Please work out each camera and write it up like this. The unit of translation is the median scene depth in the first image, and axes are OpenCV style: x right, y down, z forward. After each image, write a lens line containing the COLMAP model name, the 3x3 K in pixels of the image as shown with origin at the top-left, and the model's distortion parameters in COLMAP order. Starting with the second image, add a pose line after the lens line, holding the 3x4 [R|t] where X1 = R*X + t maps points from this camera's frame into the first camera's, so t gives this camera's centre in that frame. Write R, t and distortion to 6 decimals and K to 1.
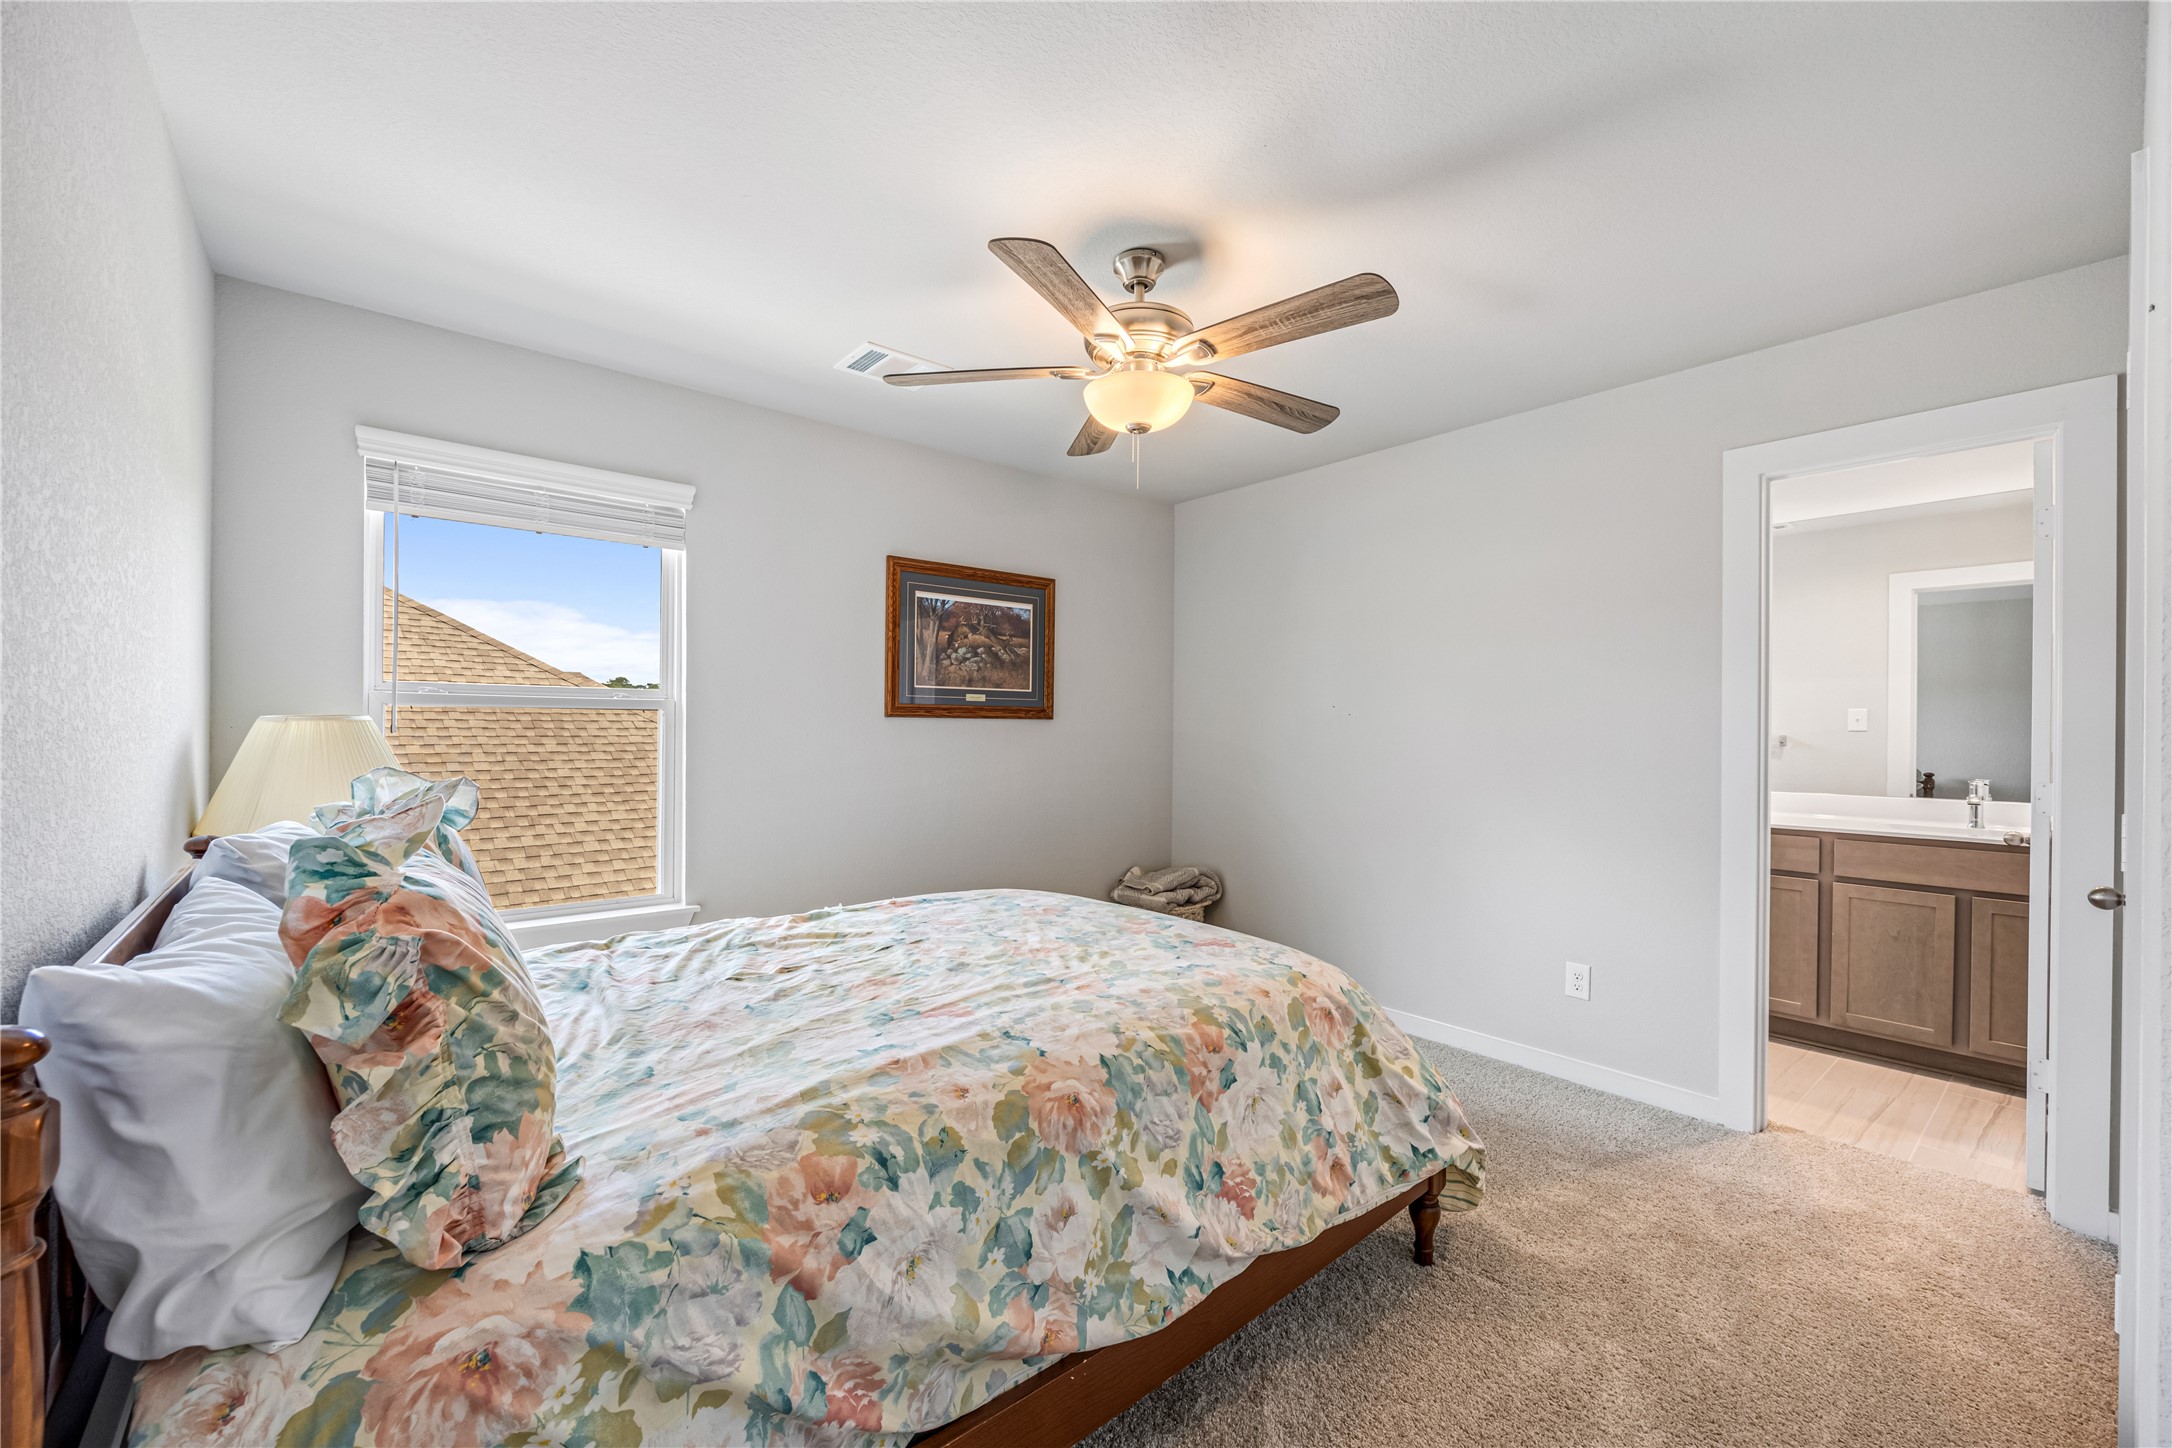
lens RADIAL K [[875.1, 0, 1082.0], [0, 875.1, 734.1], [0, 0, 1]] dist [-0.002071, -0.000324]
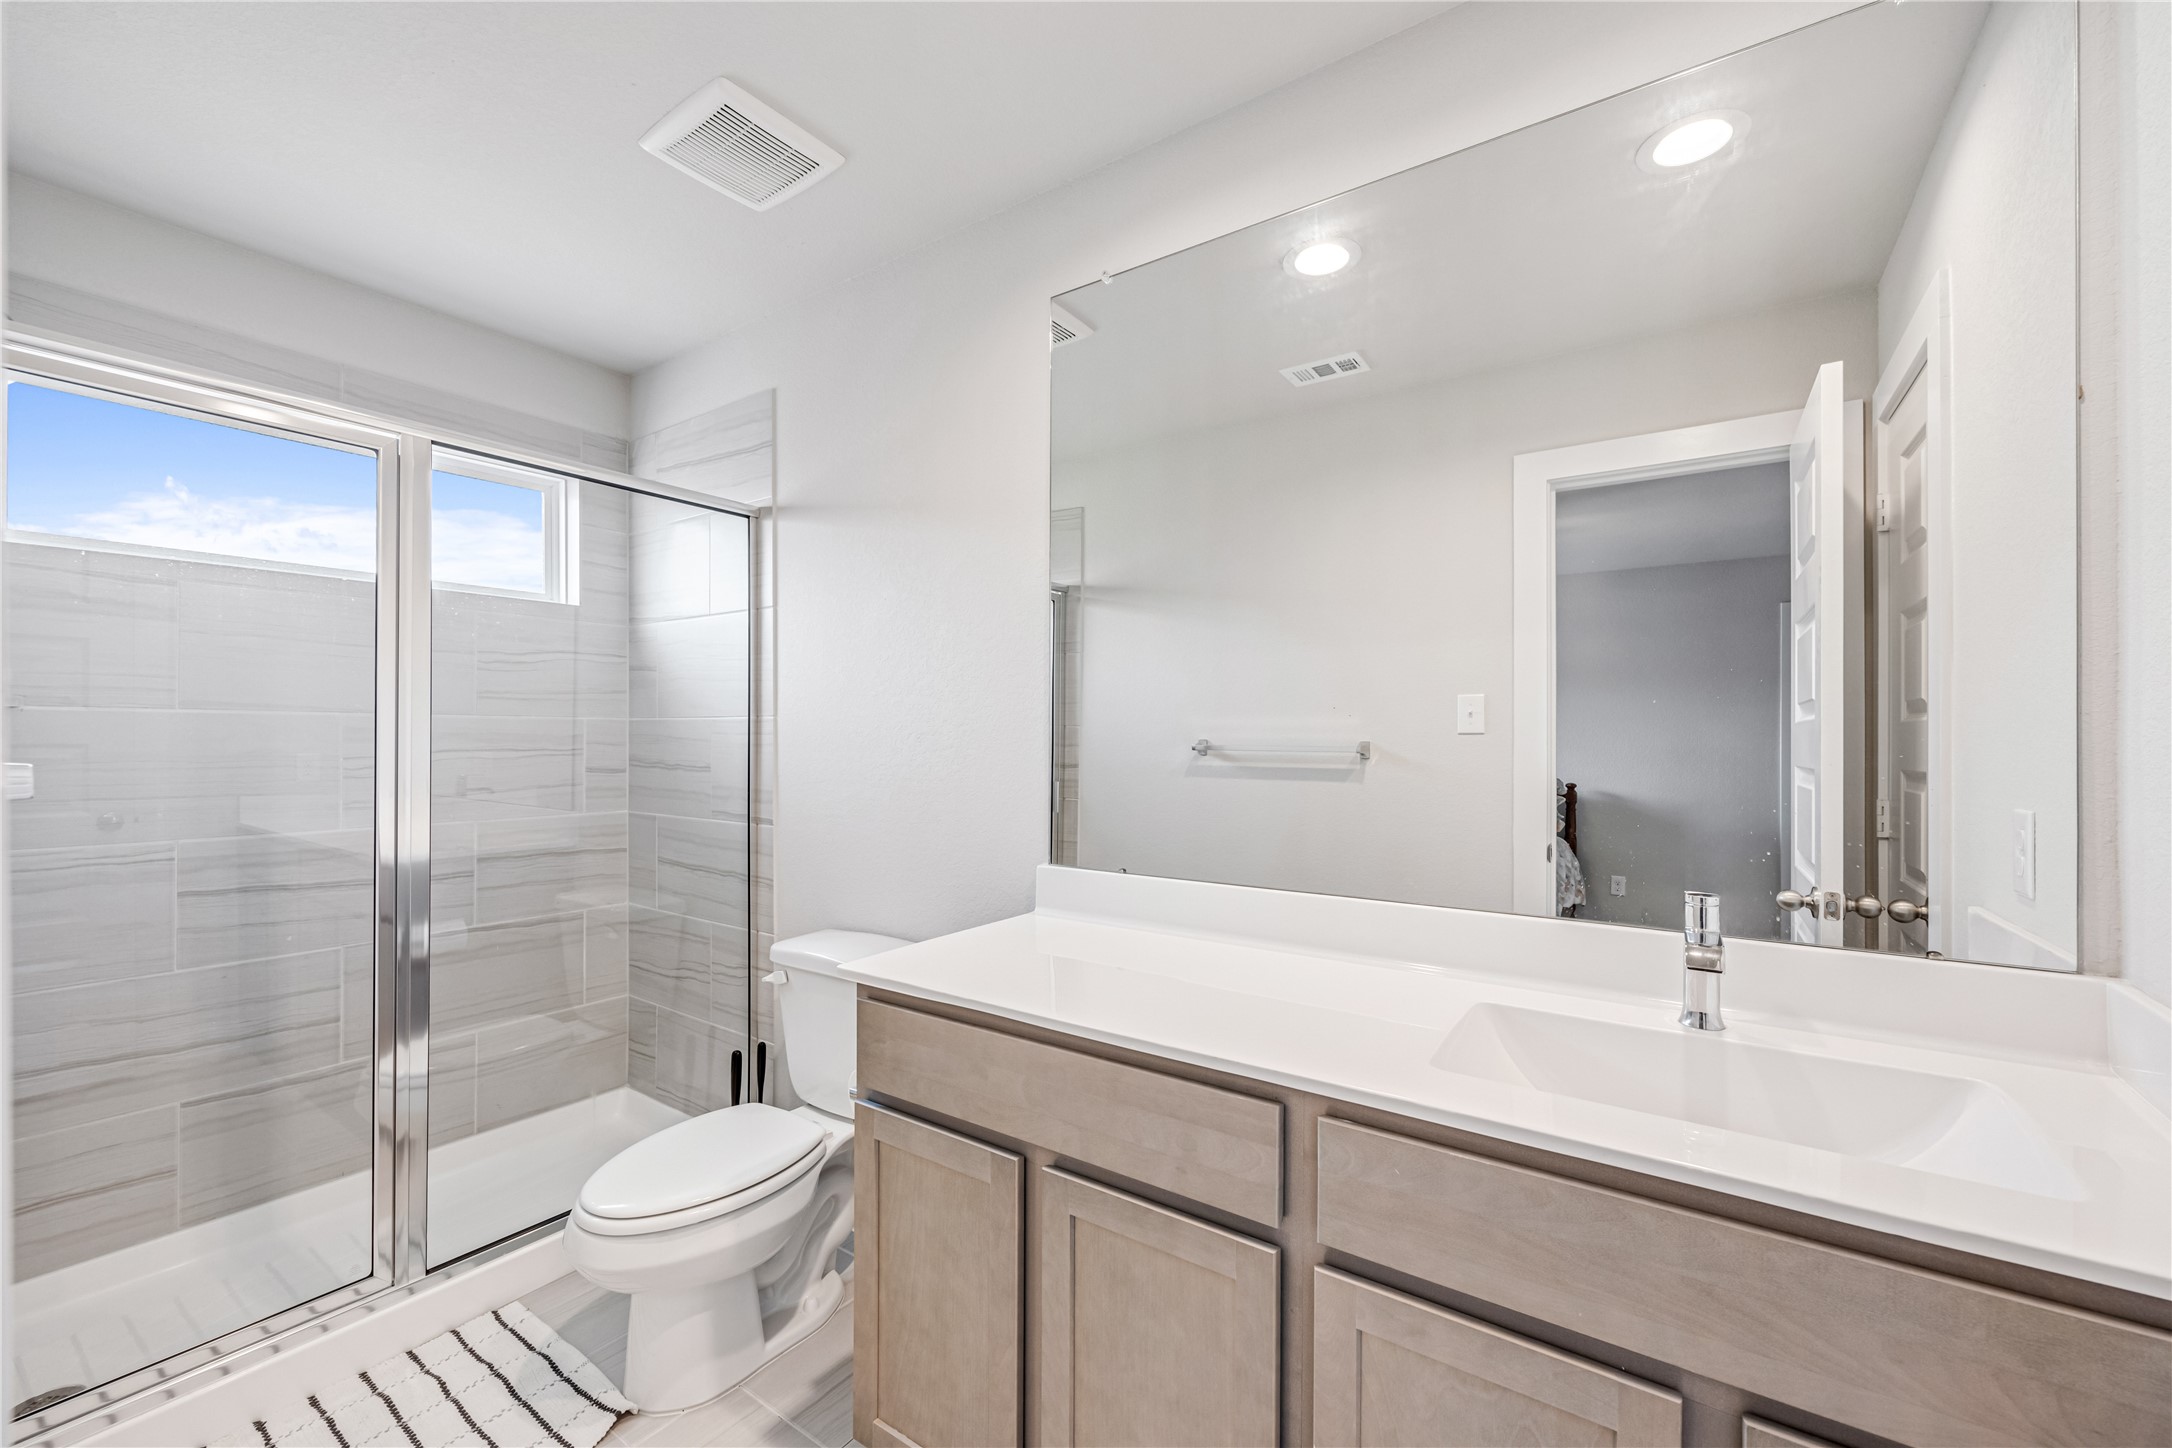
lens RADIAL K [[875.1, 0, 1082.0], [0, 875.1, 734.1], [0, 0, 1]] dist [-0.002071, -0.000324]
pose [[0.965469, -0.007302, 0.260417, 0.496959], [0.008862, 0.999949, -0.004814, -0.002421], [-0.260369, 0.006955, 0.965484, 0.517547]]
